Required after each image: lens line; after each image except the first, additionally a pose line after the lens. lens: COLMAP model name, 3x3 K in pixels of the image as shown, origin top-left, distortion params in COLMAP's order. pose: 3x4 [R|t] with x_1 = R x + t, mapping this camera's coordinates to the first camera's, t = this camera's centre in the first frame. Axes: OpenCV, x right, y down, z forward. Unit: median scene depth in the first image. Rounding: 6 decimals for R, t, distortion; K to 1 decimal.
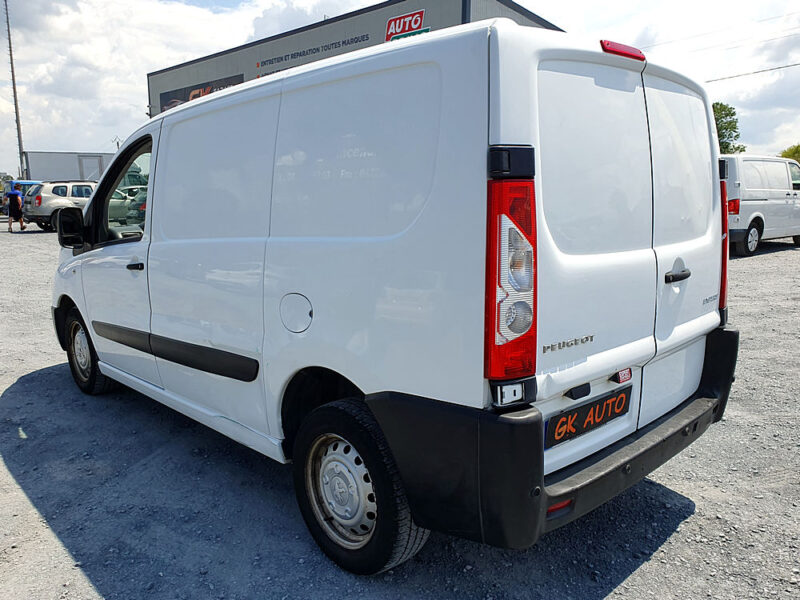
lens RADIAL K [[654.1, 0, 400.0], [0, 654.1, 300.0], [0, 0, 1]] dist [-0.000559, -0.001639]
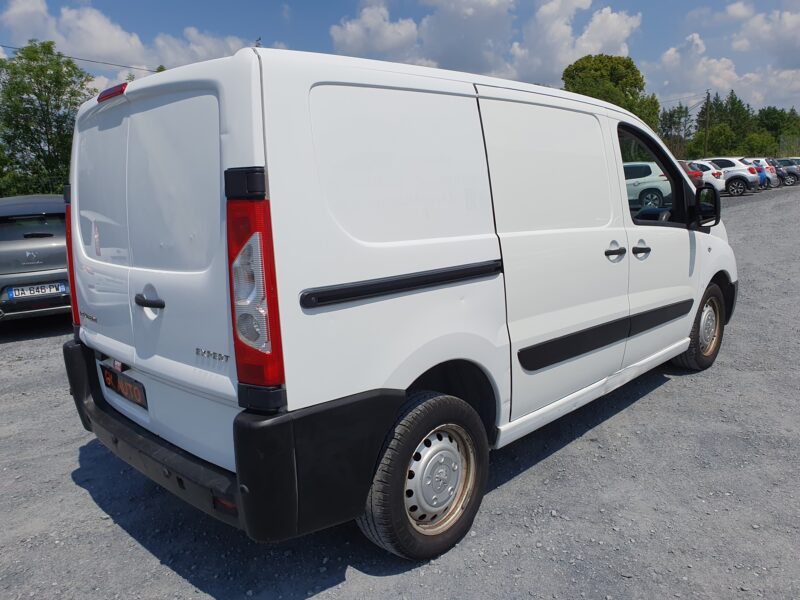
lens RADIAL K [[654.1, 0, 400.0], [0, 654.1, 300.0], [0, 0, 1]] dist [-0.000559, -0.001639]
pose [[0.006897, 0.187267, -0.982285, 1.518046], [-0.107382, 0.976767, 0.185461, -0.286158], [0.994194, 0.104200, 0.026846, 1.482351]]
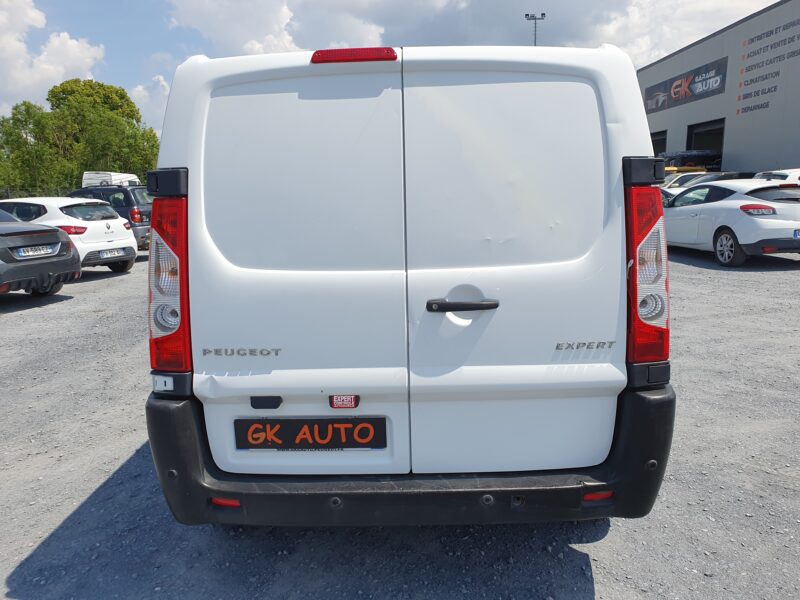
lens RADIAL K [[637.9, 0, 400.8], [0, 637.9, 284.9], [0, 0, 1]] dist [0.031005, -0.003897]
pose [[0.711853, 0.094084, -0.695998, 1.034476], [-0.098810, 0.994546, 0.033381, -0.090727], [0.695343, 0.045009, 0.717267, 0.396373]]
